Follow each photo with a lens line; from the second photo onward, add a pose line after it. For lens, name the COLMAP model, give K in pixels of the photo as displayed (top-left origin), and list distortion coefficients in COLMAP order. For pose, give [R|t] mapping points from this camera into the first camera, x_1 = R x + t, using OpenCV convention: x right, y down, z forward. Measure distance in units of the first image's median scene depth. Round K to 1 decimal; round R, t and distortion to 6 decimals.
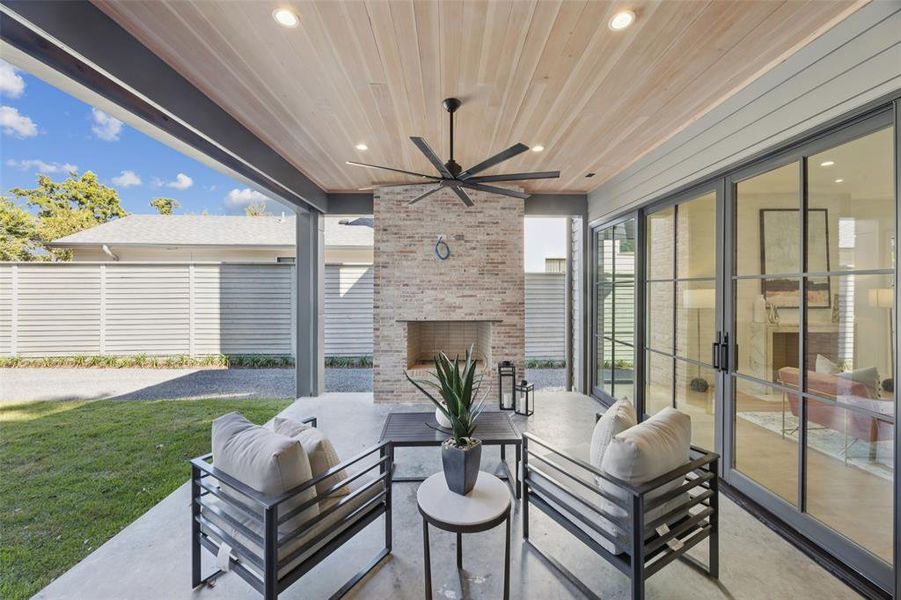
lens RADIAL K [[348.1, 0, 448.7], [0, 348.1, 294.7], [0, 0, 1]] dist [0.000651, -0.000014]
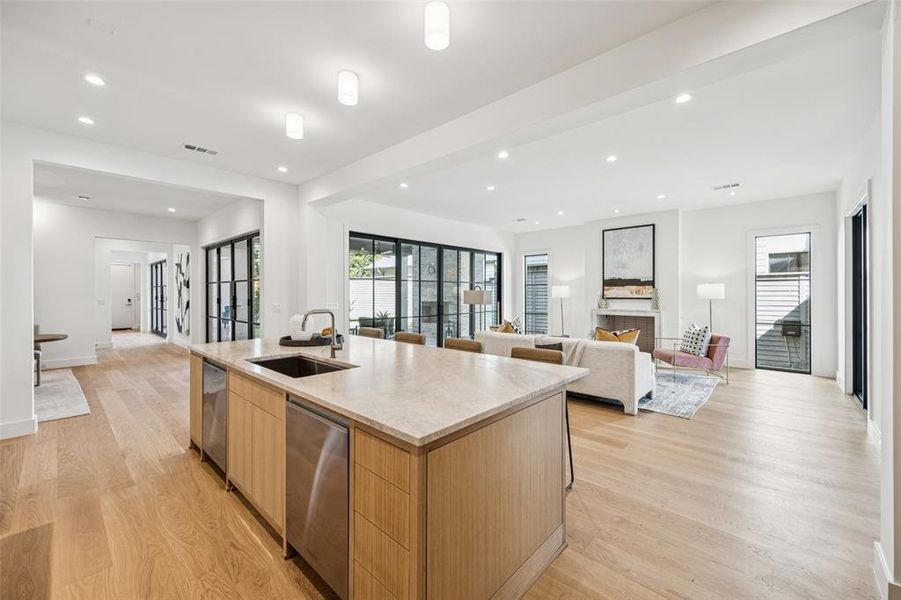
lens RADIAL K [[356.9, 0, 454.1], [0, 356.9, 291.5], [0, 0, 1]] dist [0.013827, 0.000090]
pose [[0.734525, -0.000779, -0.678581, 1.610952], [-0.005690, 0.999957, -0.007306, 0.026202], [0.678558, 0.009228, 0.734489, -0.561491]]
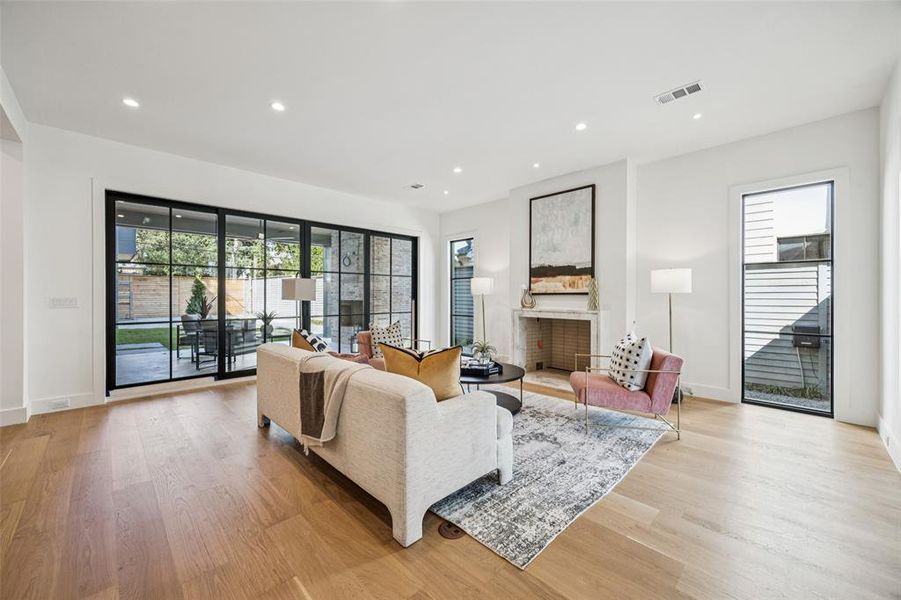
lens RADIAL K [[348.1, 0, 448.7], [0, 348.1, 294.7], [0, 0, 1]] dist [0.000651, -0.000014]
pose [[0.693365, 0.000592, -0.720587, 1.636400], [-0.007218, 0.999955, -0.006124, 0.051987], [0.720551, 0.009448, 0.693338, 0.125692]]
